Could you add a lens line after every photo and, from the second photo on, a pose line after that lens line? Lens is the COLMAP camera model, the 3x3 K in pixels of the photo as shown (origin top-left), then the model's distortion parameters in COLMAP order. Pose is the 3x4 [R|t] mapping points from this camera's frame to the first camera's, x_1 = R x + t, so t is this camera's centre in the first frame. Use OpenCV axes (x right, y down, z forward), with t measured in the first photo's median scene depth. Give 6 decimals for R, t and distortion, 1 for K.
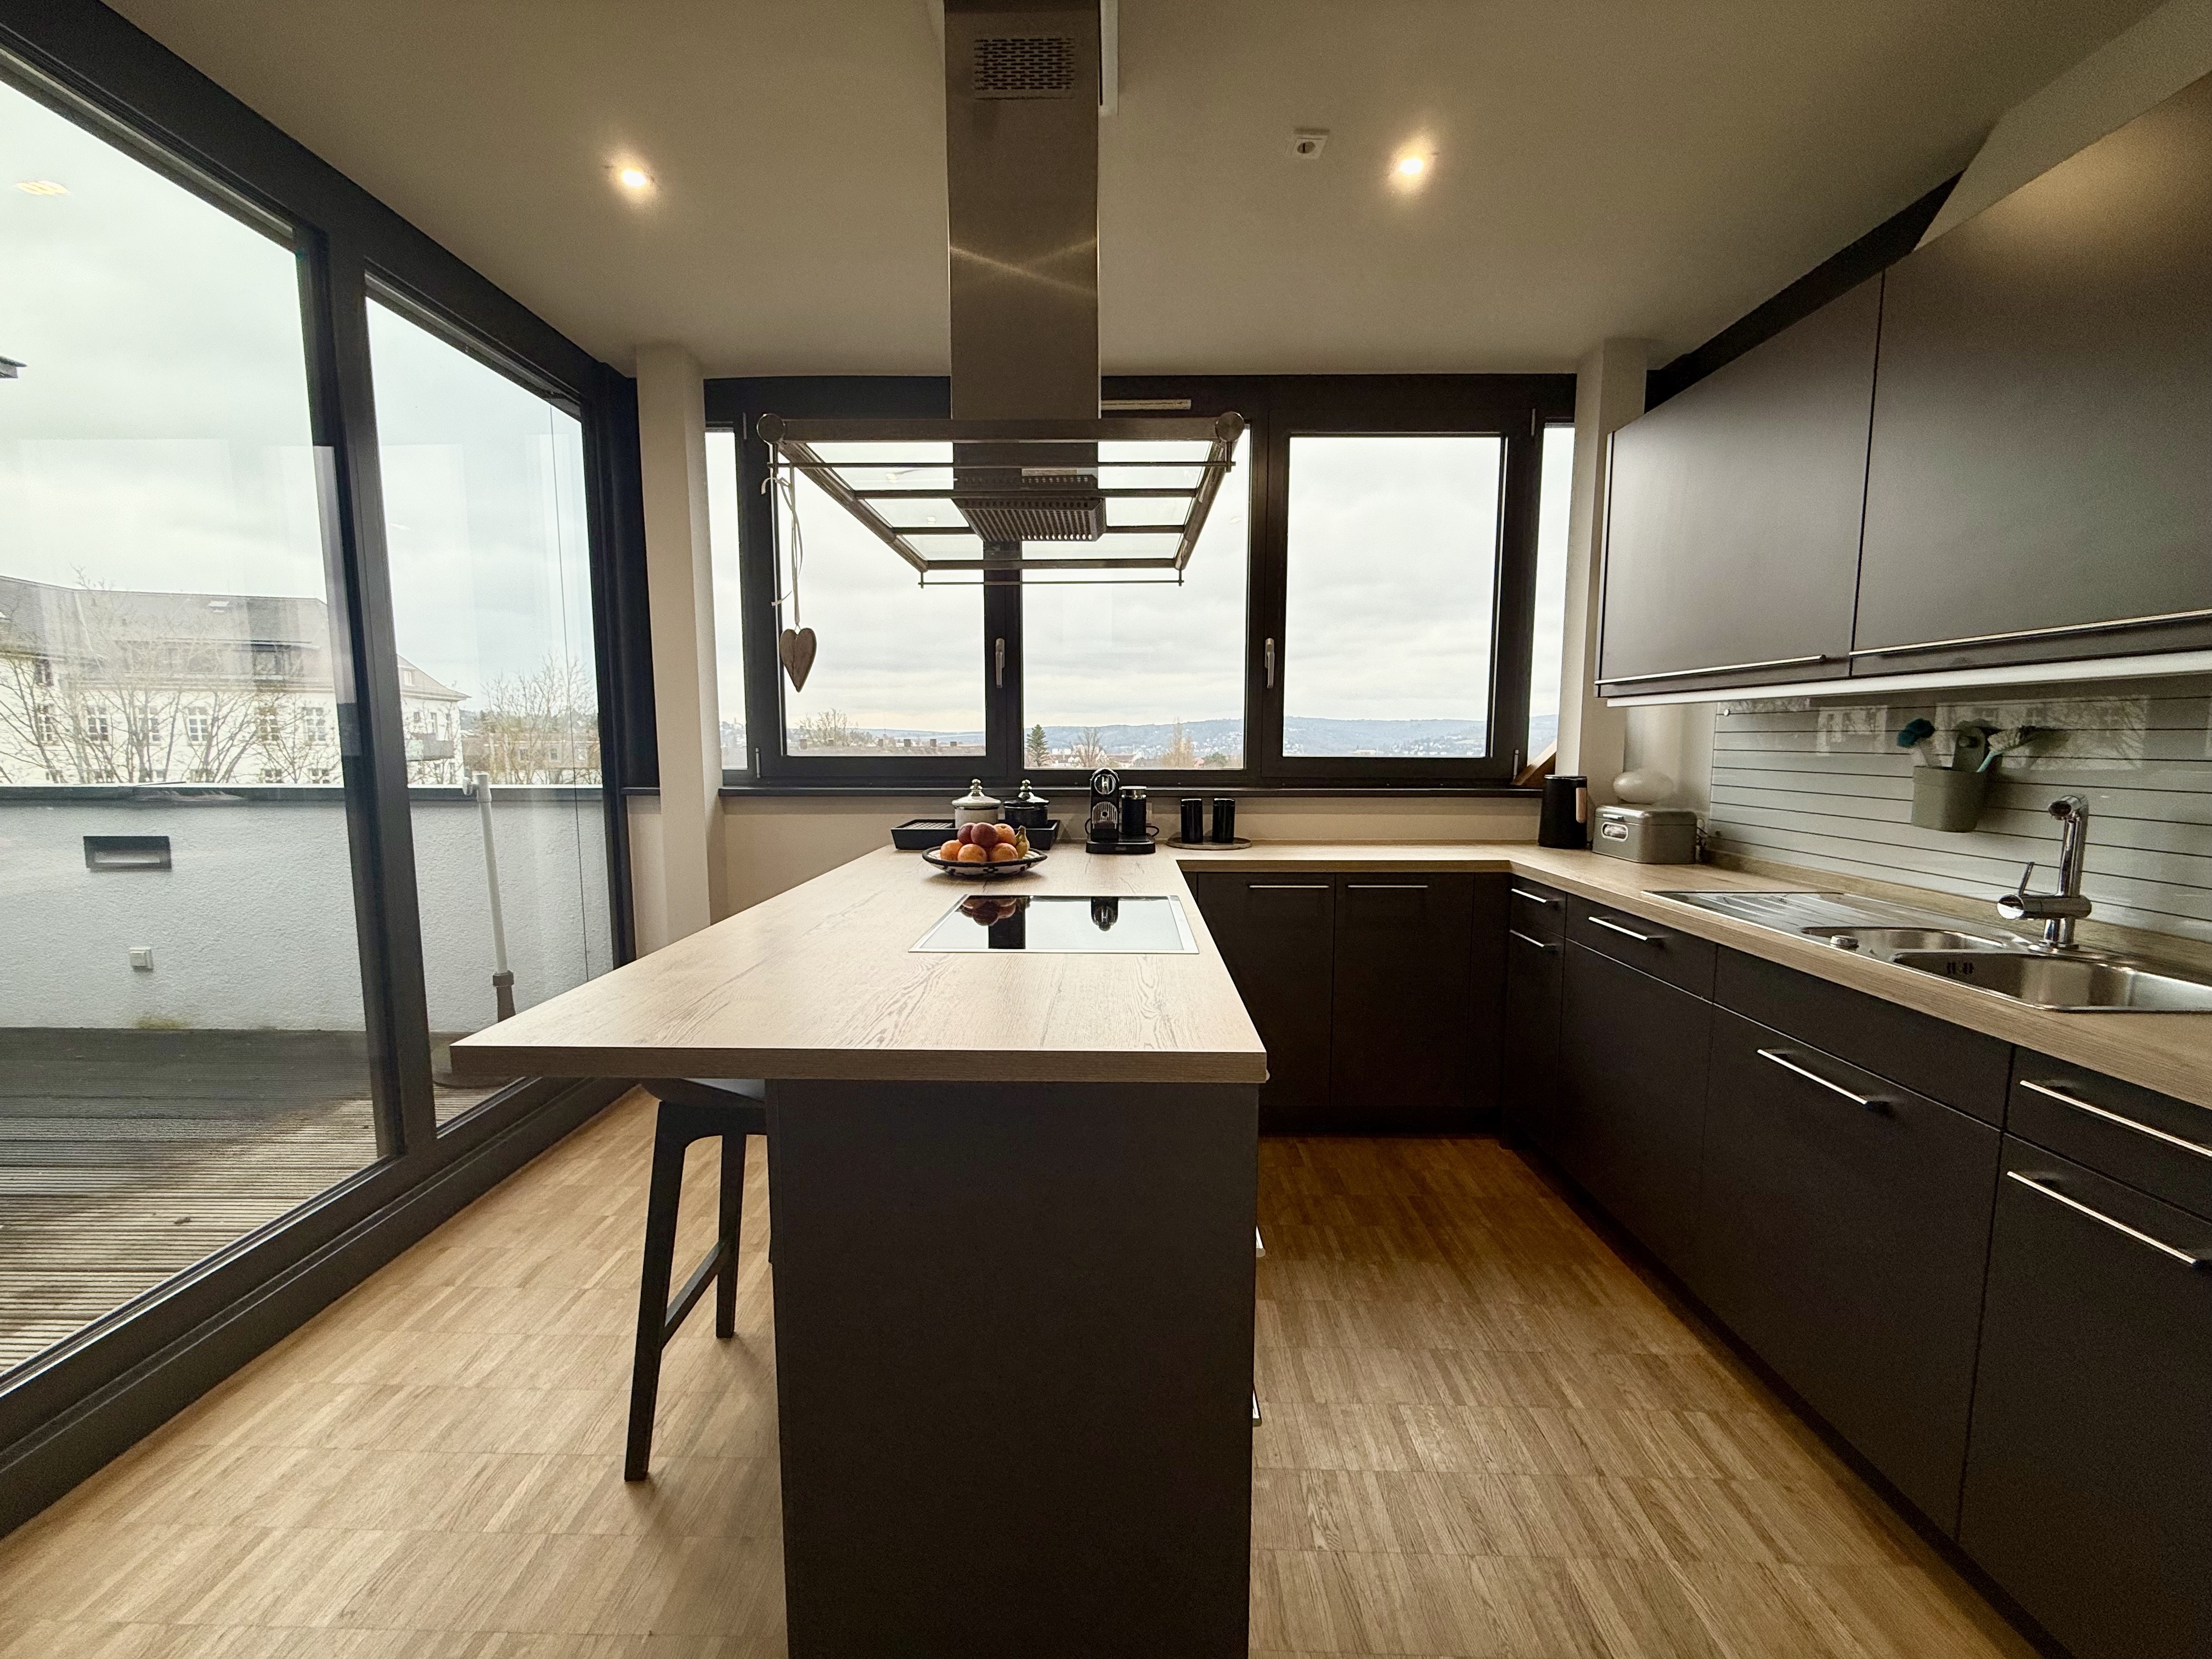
lens RADIAL K [[889.8, 0, 1106.0], [0, 889.8, 829.5], [0, 0, 1]] dist [-0.009104, 0.000466]
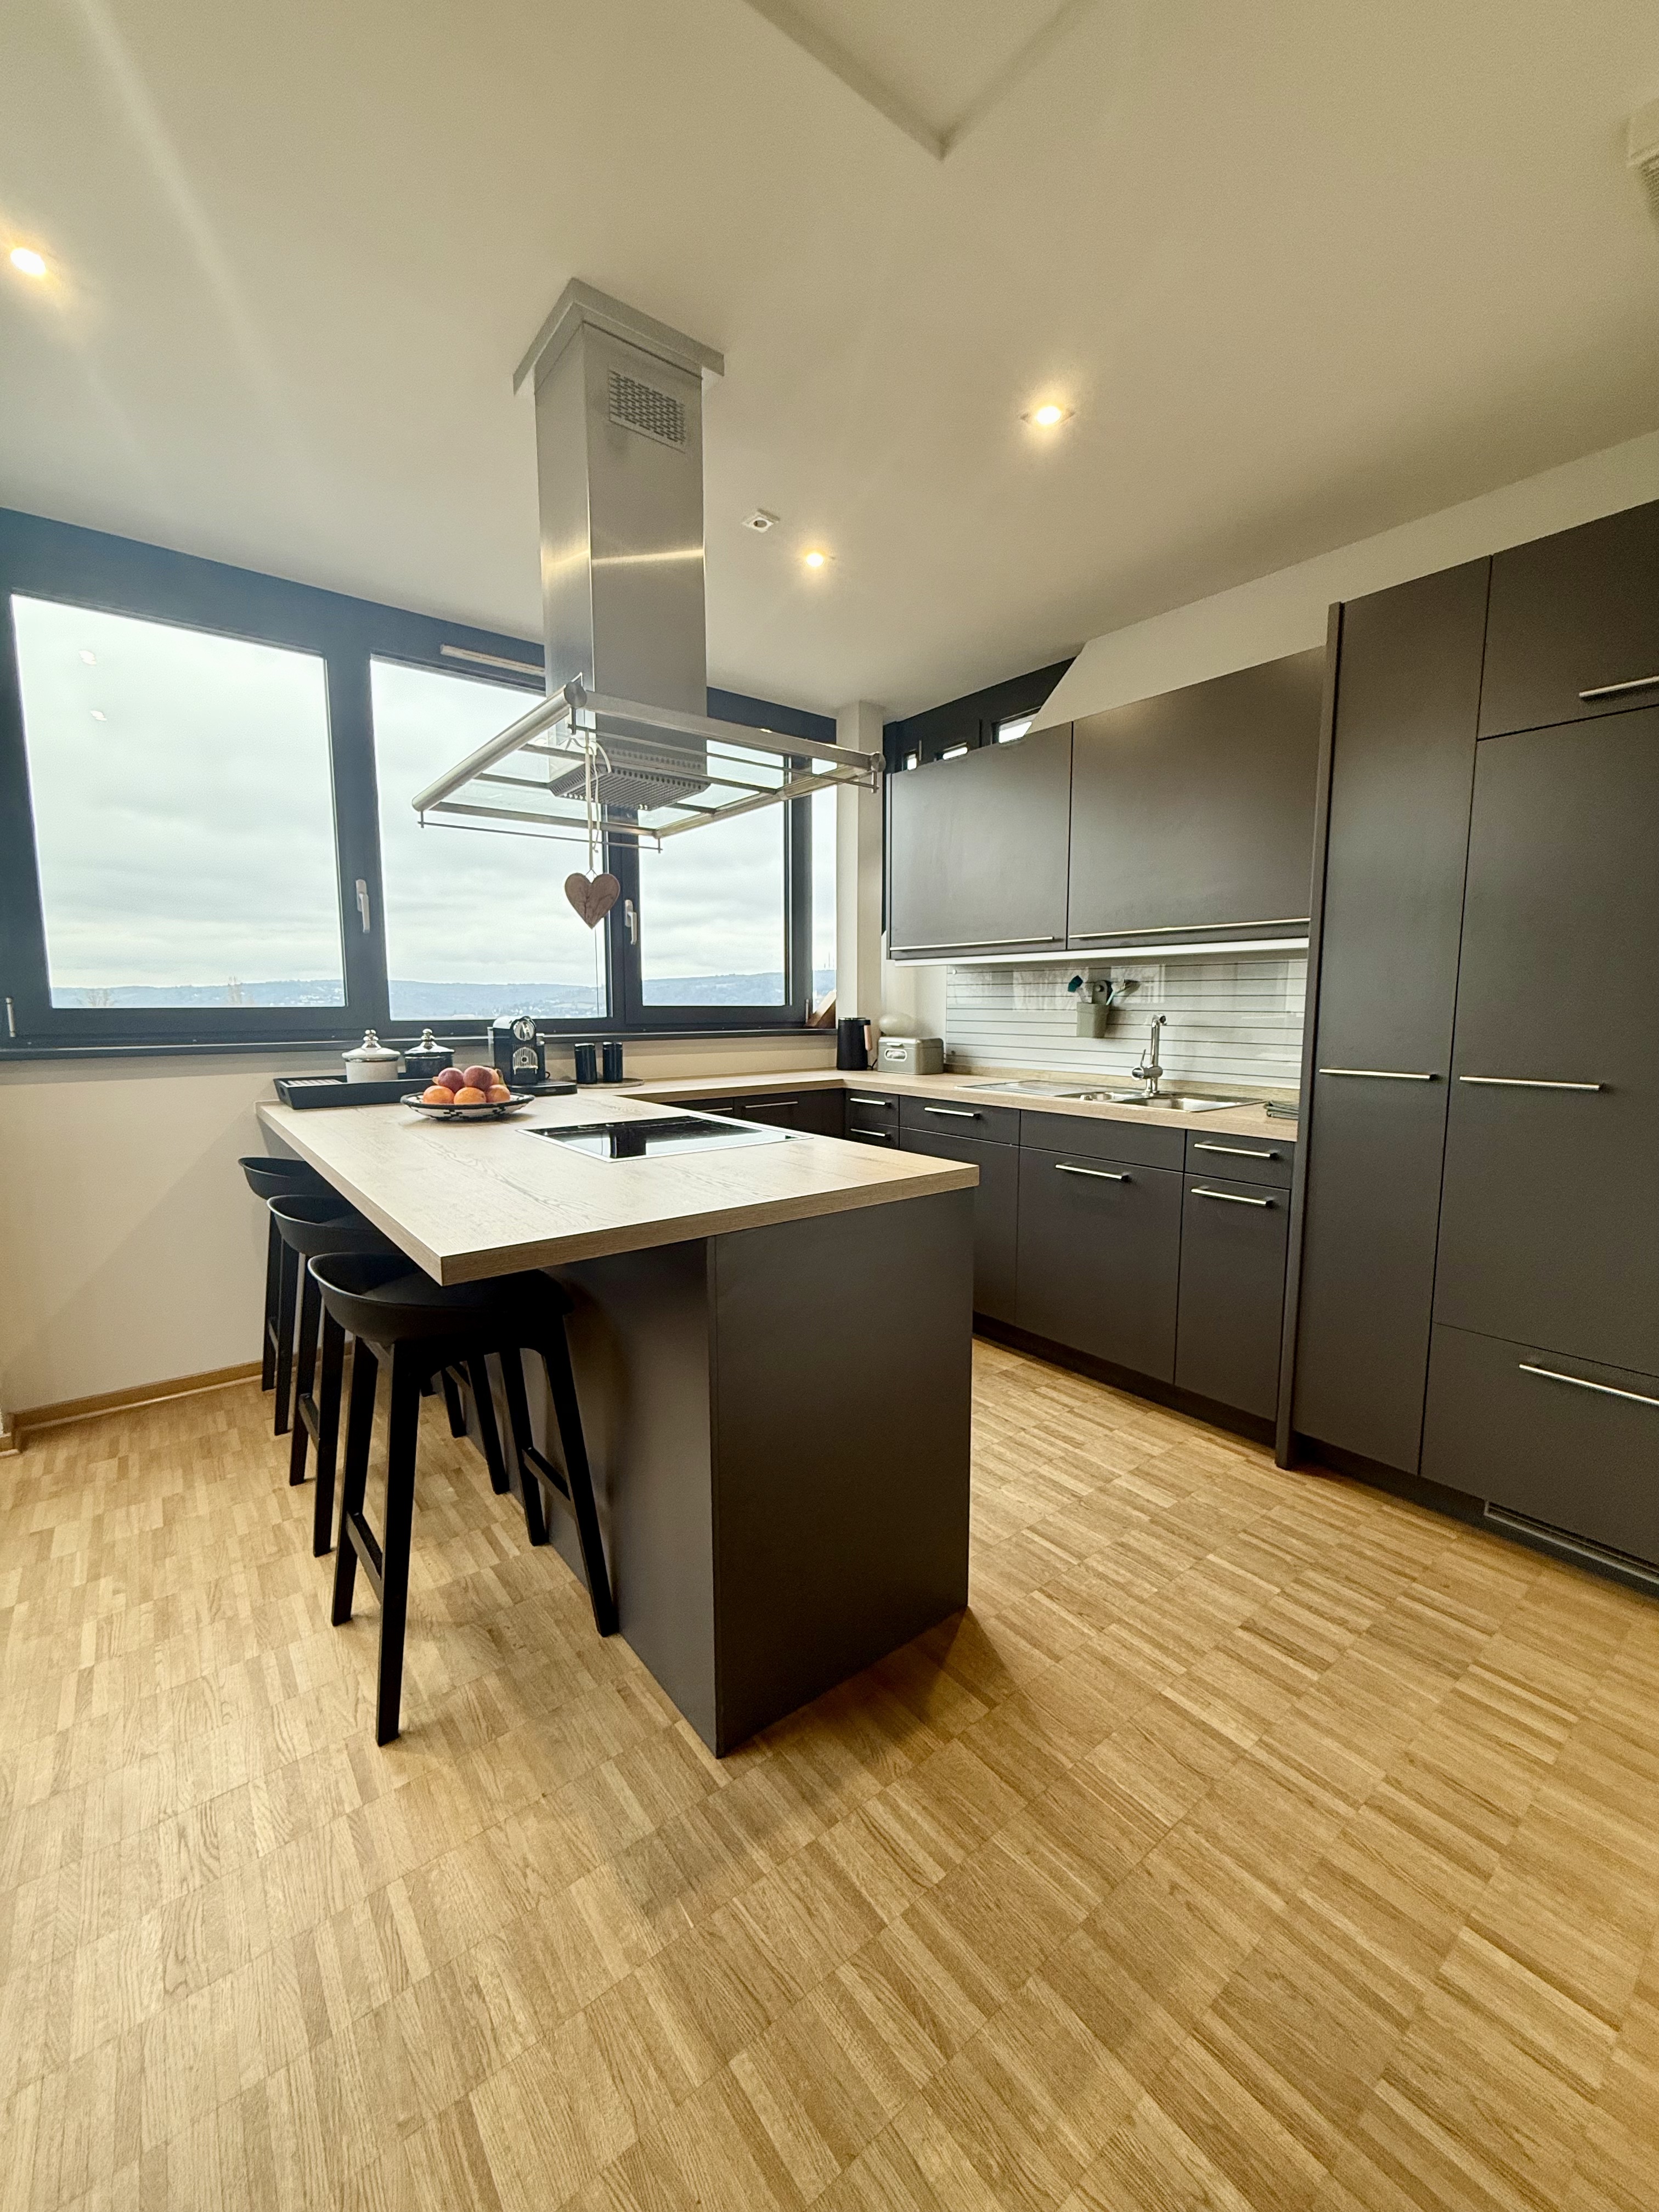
lens RADIAL K [[894.7, 0, 829.5], [0, 894.7, 1106.0], [0, 0, 1]] dist [0.000748, 0.000049]
pose [[0.770395, -0.075186, 0.633118, -0.607177], [0.067392, 0.997062, 0.036402, 0.035215], [-0.633995, 0.014624, 0.773199, -0.059846]]
